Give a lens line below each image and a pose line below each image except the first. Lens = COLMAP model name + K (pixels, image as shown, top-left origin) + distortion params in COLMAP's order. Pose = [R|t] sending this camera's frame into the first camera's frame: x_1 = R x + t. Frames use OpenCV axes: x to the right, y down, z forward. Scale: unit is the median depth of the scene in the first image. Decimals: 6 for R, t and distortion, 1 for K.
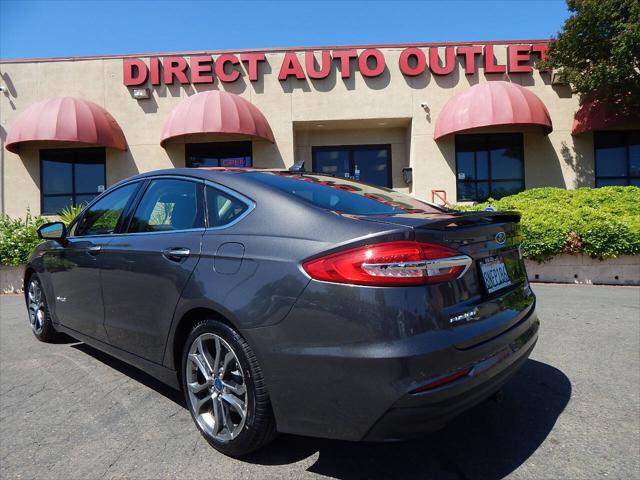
lens RADIAL K [[428.1, 0, 319.2], [0, 428.1, 234.3], [0, 0, 1]] dist [0.010691, -0.005450]
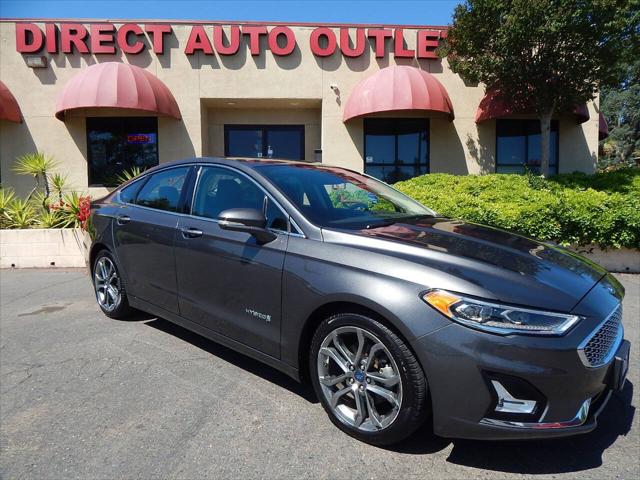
lens RADIAL K [[428.1, 0, 321.1], [0, 428.1, 233.8], [0, 0, 1]] dist [0.010691, -0.005450]
pose [[0.996609, 0.013516, 0.081160, 0.138069], [-0.017573, 0.998621, 0.049479, -0.008436], [-0.080379, -0.050738, 0.995472, -0.009389]]
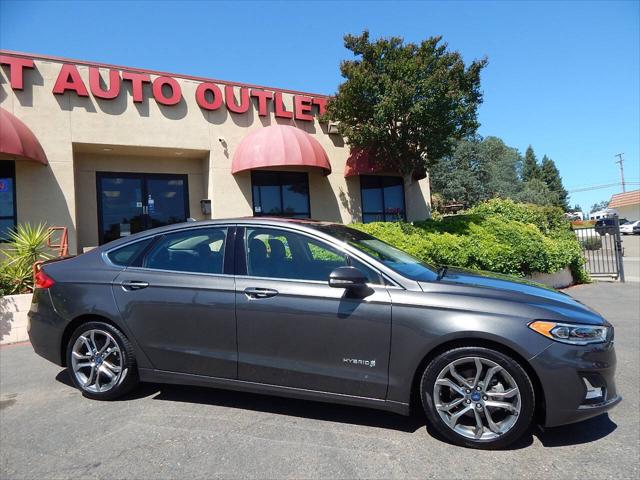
lens RADIAL K [[428.1, 0, 320.9], [0, 428.1, 235.5], [0, 0, 1]] dist [0.010691, -0.005450]
pose [[0.875059, -0.005928, 0.483980, -0.044132], [0.031855, 0.998462, -0.045367, -0.019319], [-0.482967, 0.055116, 0.873902, 0.004535]]
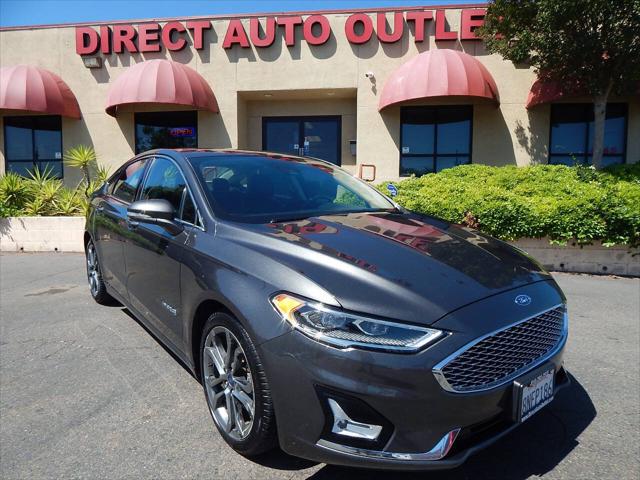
lens RADIAL K [[428.1, 0, 320.2], [0, 428.1, 233.2], [0, 0, 1]] dist [0.010691, -0.005450]
pose [[0.995197, 0.036351, -0.090896, 0.234406], [-0.029957, 0.997044, 0.070745, -0.011261], [0.093199, -0.067683, 0.993344, 0.007333]]
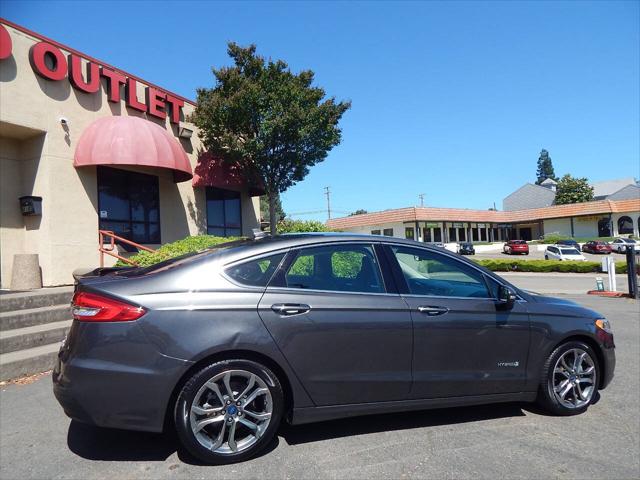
lens RADIAL K [[428.1, 0, 325.3], [0, 428.1, 234.0], [0, 0, 1]] dist [0.010691, -0.005450]
pose [[0.412357, 0.048262, 0.909743, -0.267715], [0.020943, 0.997830, -0.062428, -0.032757], [-0.910782, 0.044795, 0.410451, 0.241371]]
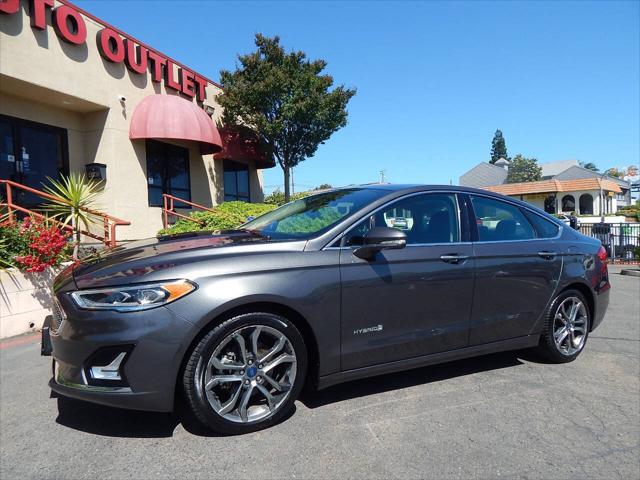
lens RADIAL K [[428.1, 0, 324.1], [0, 428.1, 233.8], [0, 0, 1]] dist [0.010691, -0.005450]
pose [[0.322720, -0.001733, 0.946493, -0.483169], [0.009997, 0.999949, -0.001578, -0.006956], [-0.946442, 0.009971, 0.322721, 0.297530]]
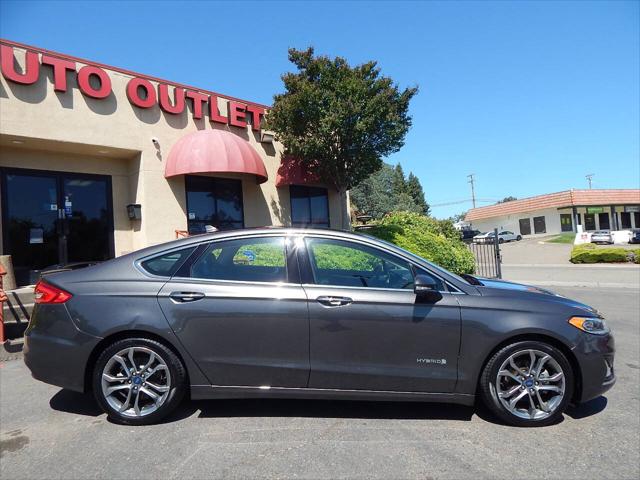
lens RADIAL K [[428.1, 0, 321.9], [0, 428.1, 234.8], [0, 0, 1]] dist [0.010691, -0.005450]
pose [[0.702526, 0.015421, 0.711491, -0.169541], [0.034888, 0.997817, -0.056075, -0.024990], [-0.710803, 0.064217, 0.700454, 0.079334]]
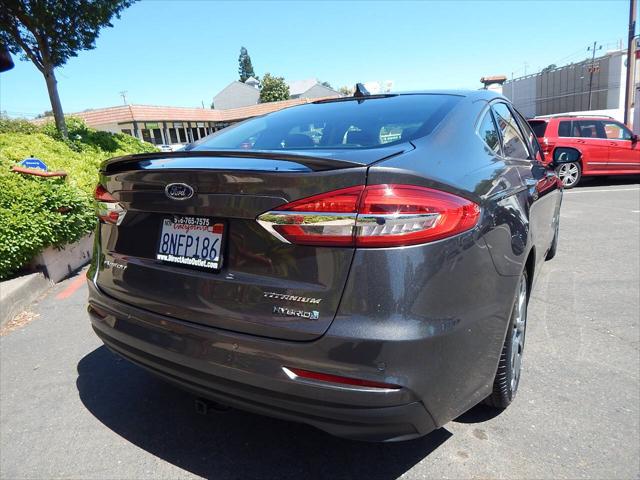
lens RADIAL K [[428.1, 0, 323.2], [0, 428.1, 236.0], [0, 0, 1]] dist [0.010691, -0.005450]
pose [[-0.227583, -0.177780, 0.957392, -0.195186], [0.102439, 0.973366, 0.205097, -0.028188], [-0.968355, 0.144751, -0.203310, 0.530993]]
